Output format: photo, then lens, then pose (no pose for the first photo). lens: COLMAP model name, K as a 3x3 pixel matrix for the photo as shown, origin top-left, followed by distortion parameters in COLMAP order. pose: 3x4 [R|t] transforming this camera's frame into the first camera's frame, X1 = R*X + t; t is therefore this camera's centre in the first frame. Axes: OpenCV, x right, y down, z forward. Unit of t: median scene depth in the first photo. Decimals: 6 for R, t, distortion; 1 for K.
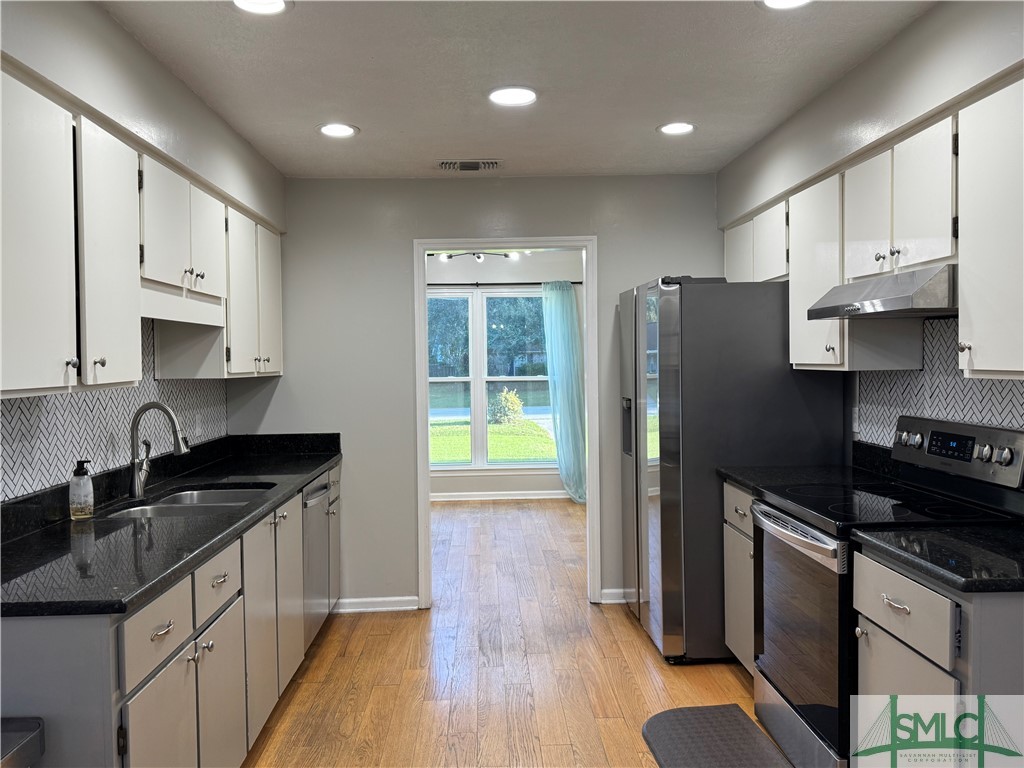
lens RADIAL K [[813.1, 0, 513.4], [0, 813.1, 380.9], [0, 0, 1]] dist [0.088975, -0.106947]
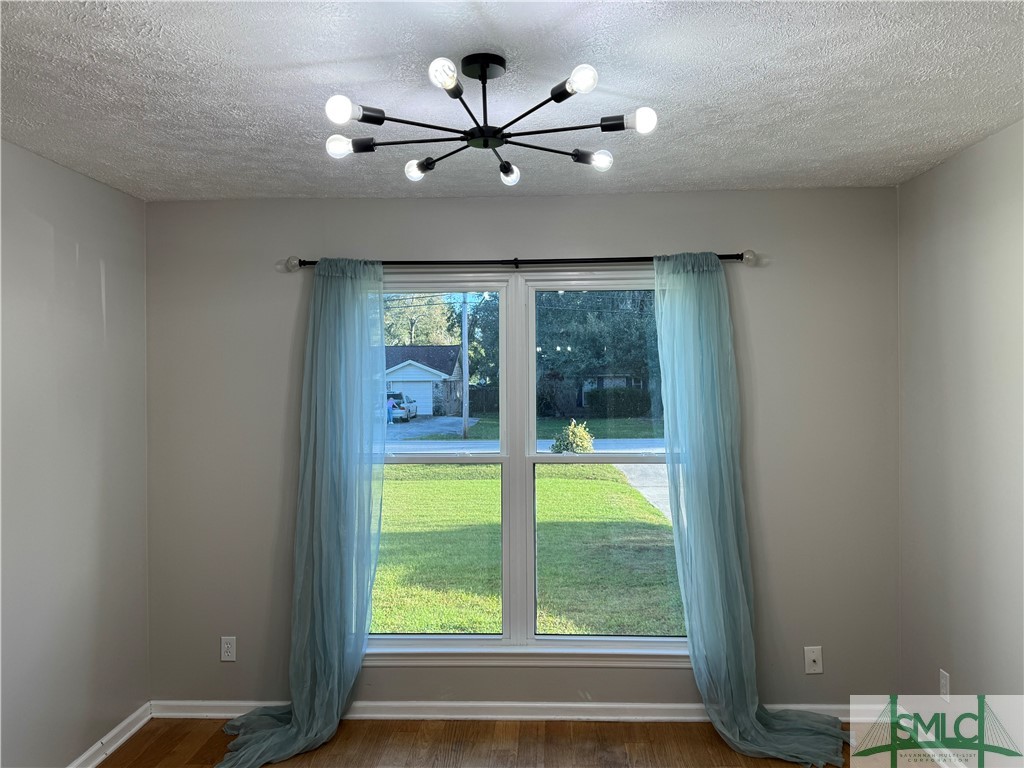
lens RADIAL K [[813.1, 0, 512.9], [0, 813.1, 383.2], [0, 0, 1]] dist [0.088975, -0.106947]
pose [[0.996500, 0.004011, -0.083500, -0.008509], [-0.005891, 0.999735, -0.022272, -0.051036], [0.083388, 0.022686, 0.996259, 0.712928]]
